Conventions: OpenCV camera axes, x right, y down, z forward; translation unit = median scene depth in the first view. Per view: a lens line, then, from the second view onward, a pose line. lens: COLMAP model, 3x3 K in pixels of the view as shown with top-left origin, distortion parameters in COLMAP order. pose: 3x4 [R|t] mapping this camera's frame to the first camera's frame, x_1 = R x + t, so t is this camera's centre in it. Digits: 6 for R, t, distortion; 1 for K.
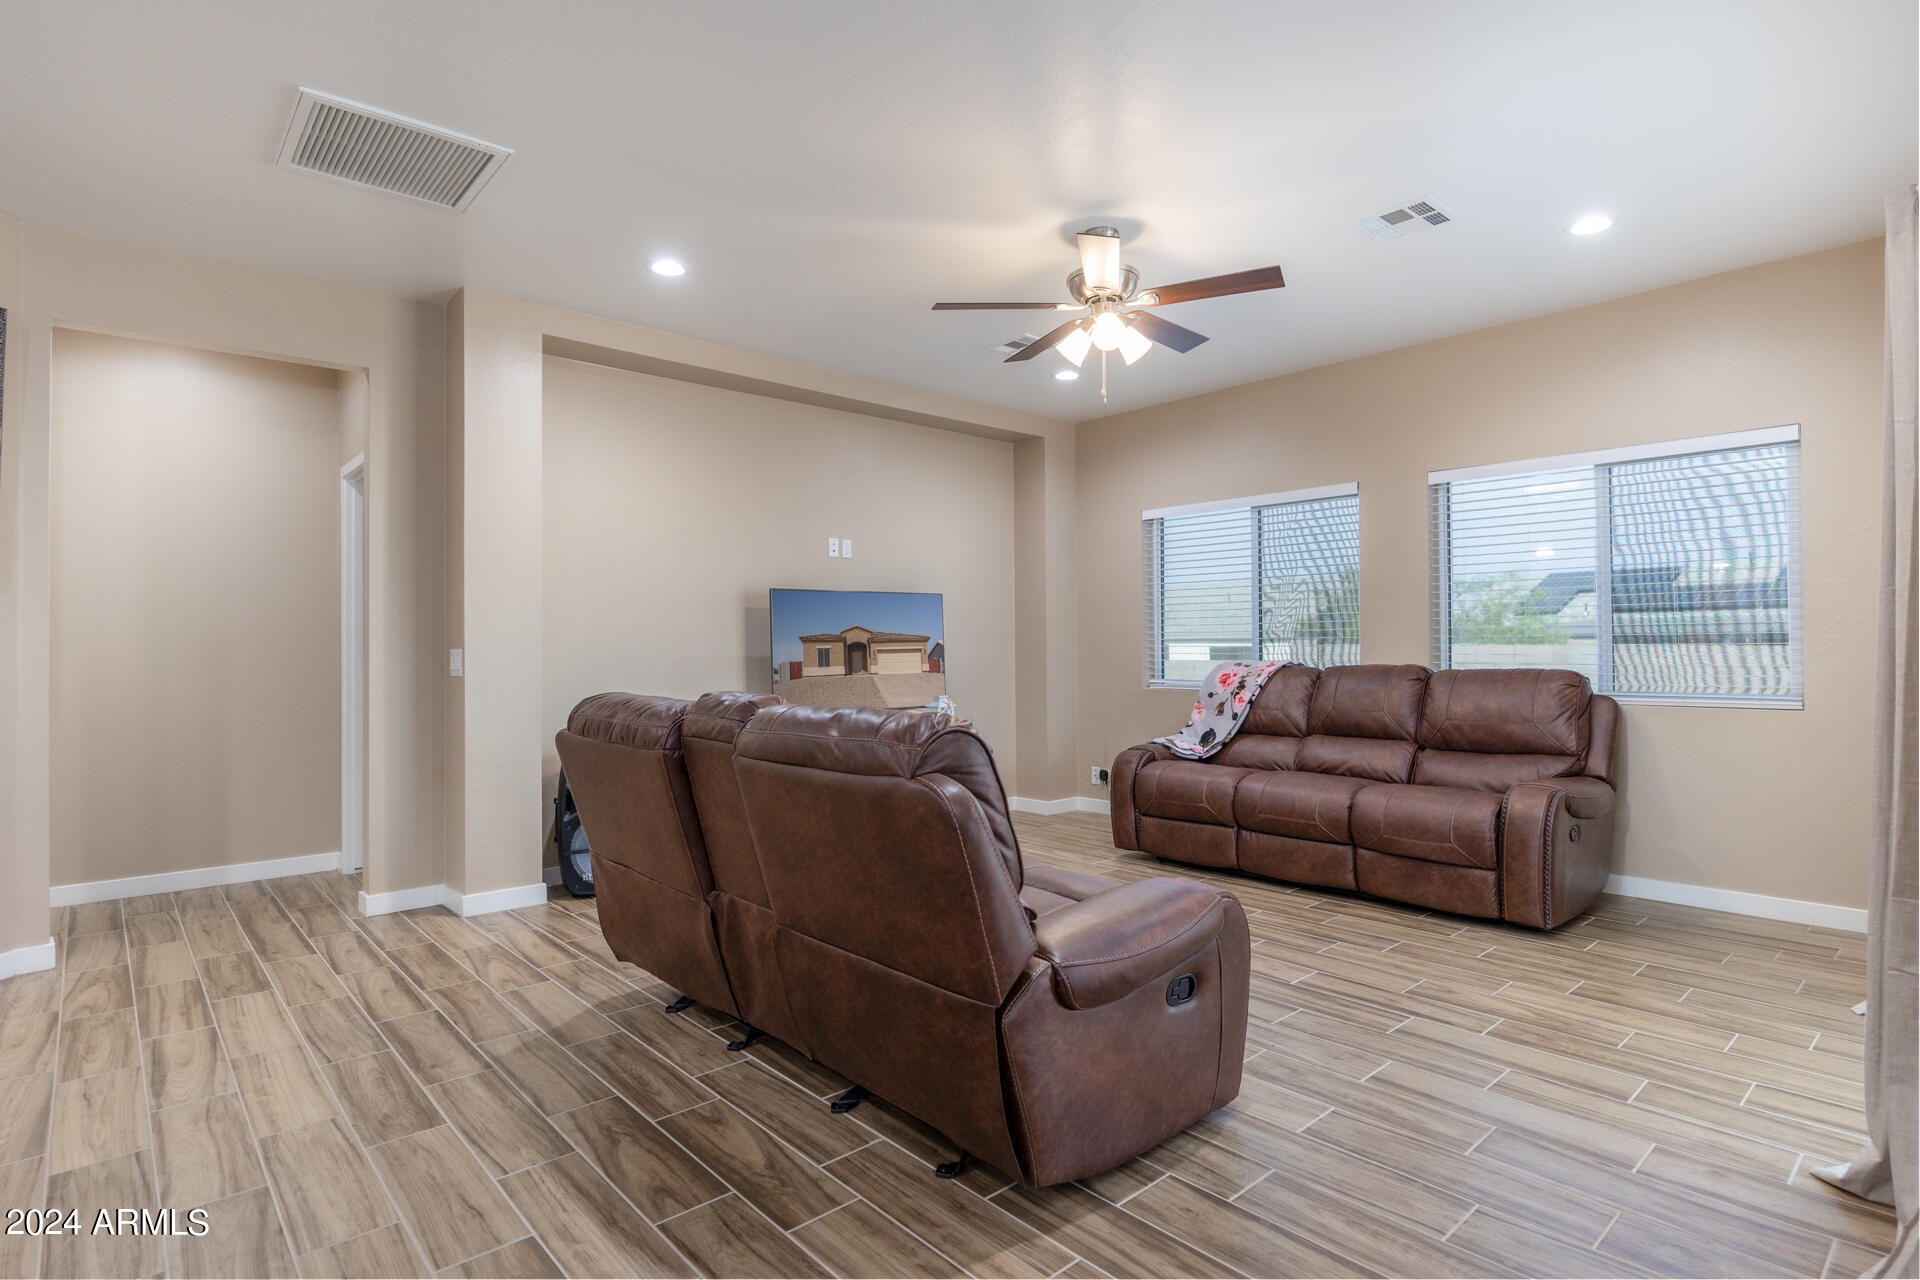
lens RADIAL K [[1003.3, 0, 964.5], [0, 1003.3, 639.4], [0, 0, 1]] dist [-0.005655, -0.000414]
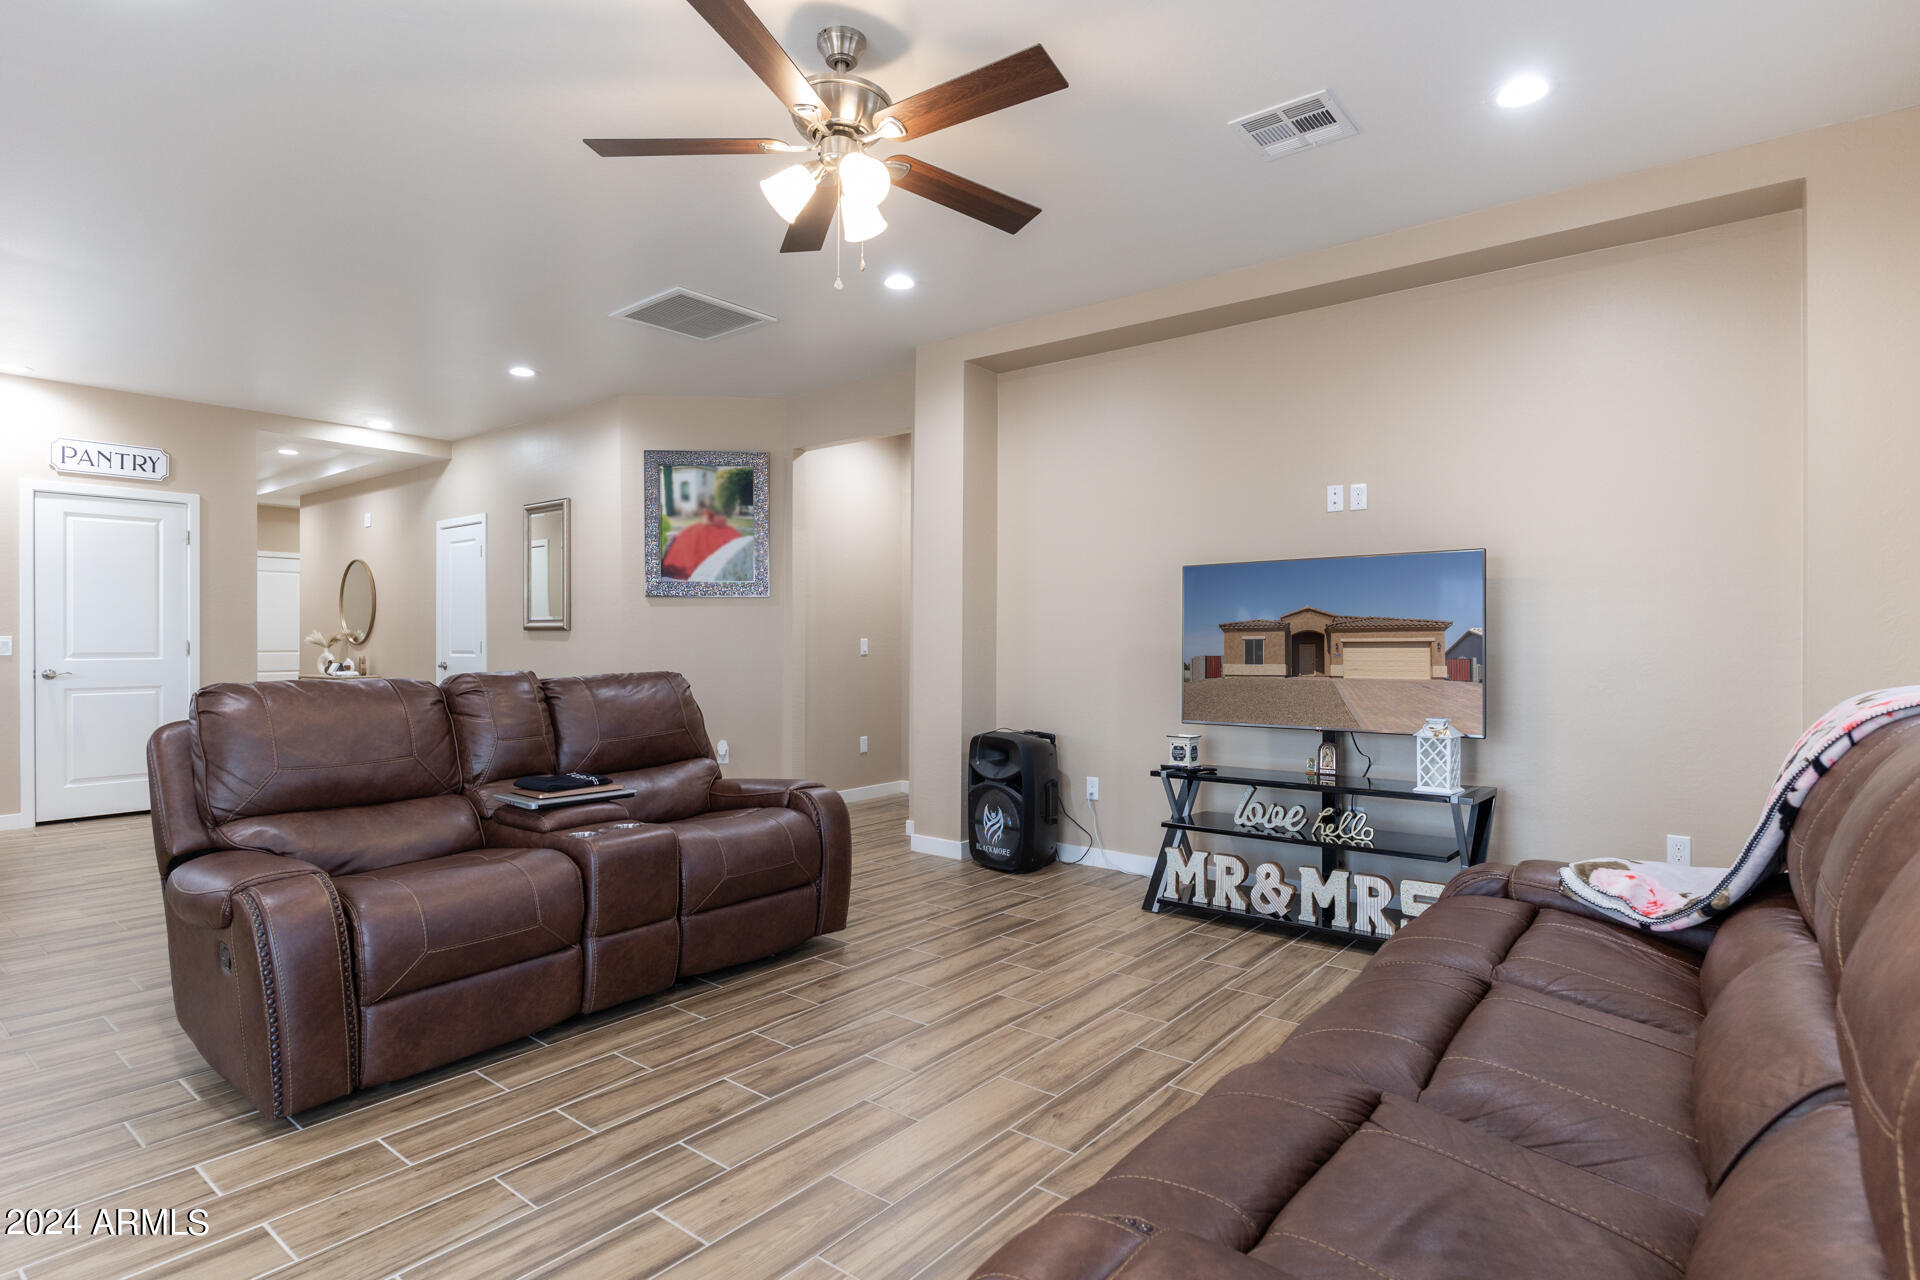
lens RADIAL K [[1003.3, 0, 966.5], [0, 1003.3, 644.5], [0, 0, 1]] dist [-0.005655, -0.000414]
pose [[0.165486, 0.022010, -0.985967, 0.557026], [0.014253, 0.999593, 0.024707, -0.009049], [0.986109, -0.018141, 0.165105, 0.639492]]
